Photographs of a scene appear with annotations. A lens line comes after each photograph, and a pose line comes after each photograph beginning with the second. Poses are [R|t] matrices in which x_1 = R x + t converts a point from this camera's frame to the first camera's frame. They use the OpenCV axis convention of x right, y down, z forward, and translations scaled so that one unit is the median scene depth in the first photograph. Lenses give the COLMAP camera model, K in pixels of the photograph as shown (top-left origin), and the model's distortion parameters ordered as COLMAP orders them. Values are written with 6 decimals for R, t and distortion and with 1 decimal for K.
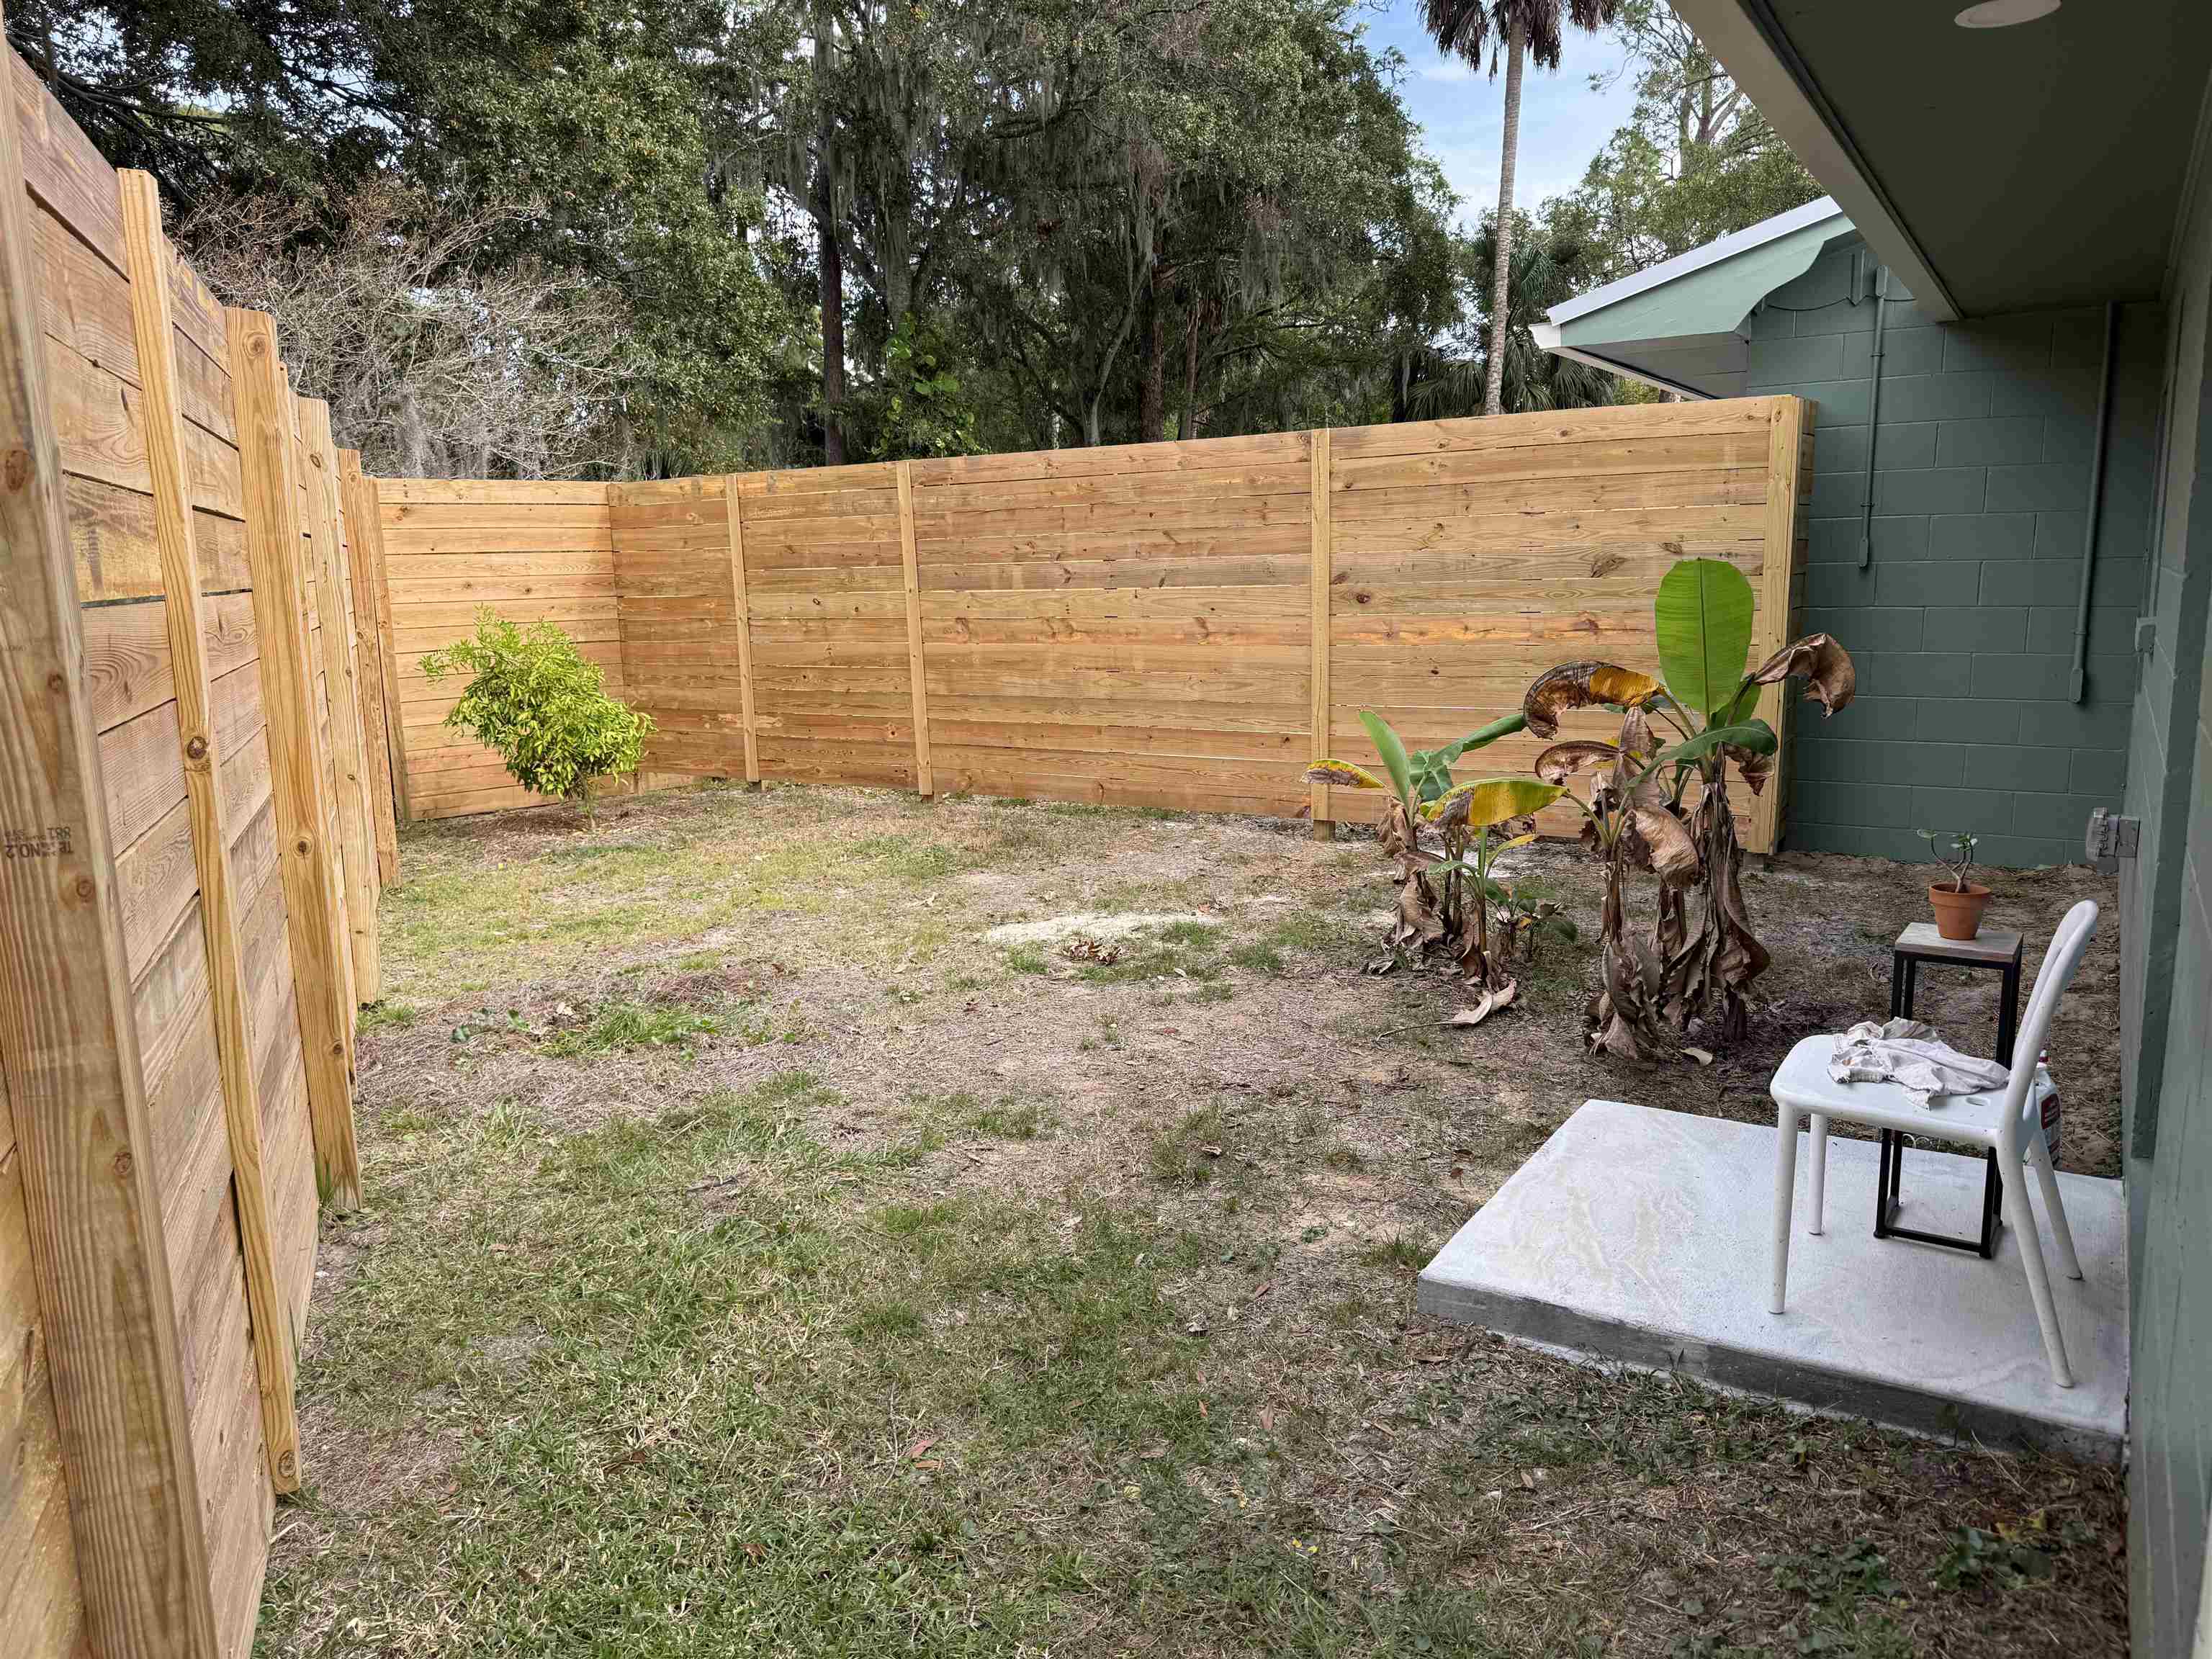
lens RADIAL K [[1542.8, 0, 1106.0], [0, 1542.8, 829.5], [0, 0, 1]] dist [0.124267, -0.191662]
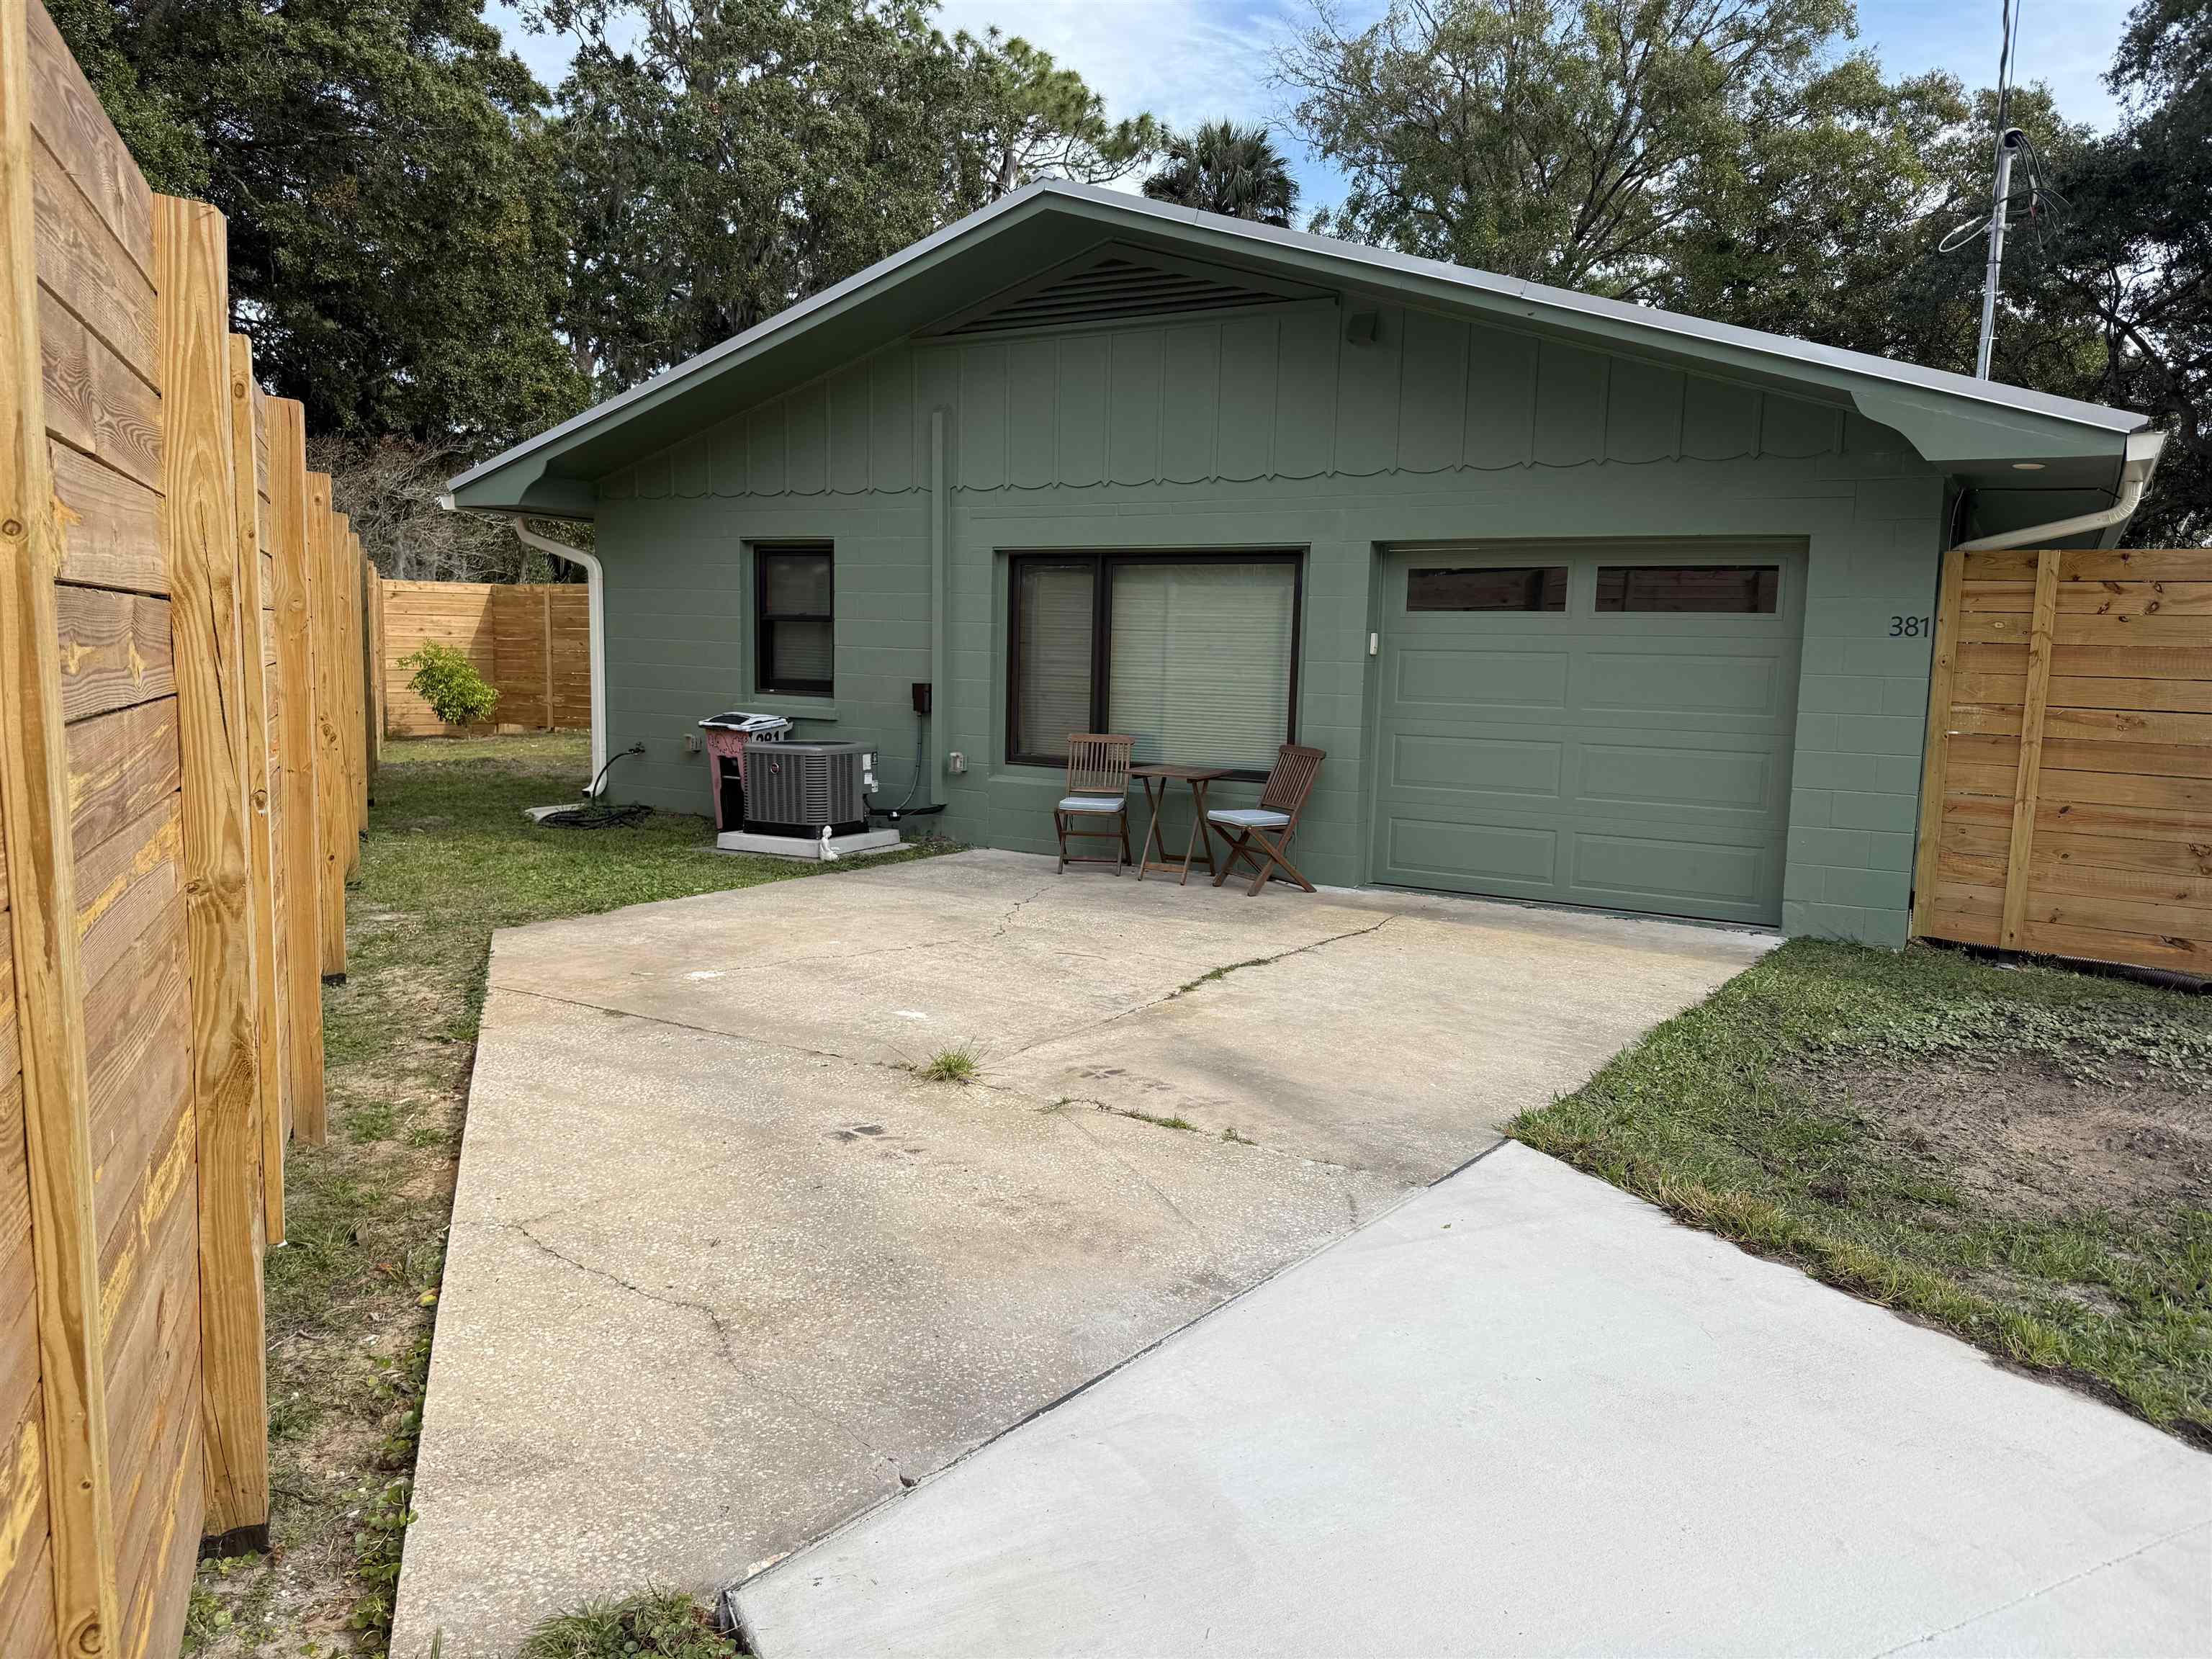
lens RADIAL K [[1585.7, 0, 1106.0], [0, 1585.7, 829.5], [0, 0, 1]] dist [0.029104, -0.047182]
pose [[0.998880, 0.042218, 0.021363, 0.487804], [-0.040910, 0.997459, -0.058325, 0.203038], [-0.023772, 0.057385, 0.998069, -1.165840]]
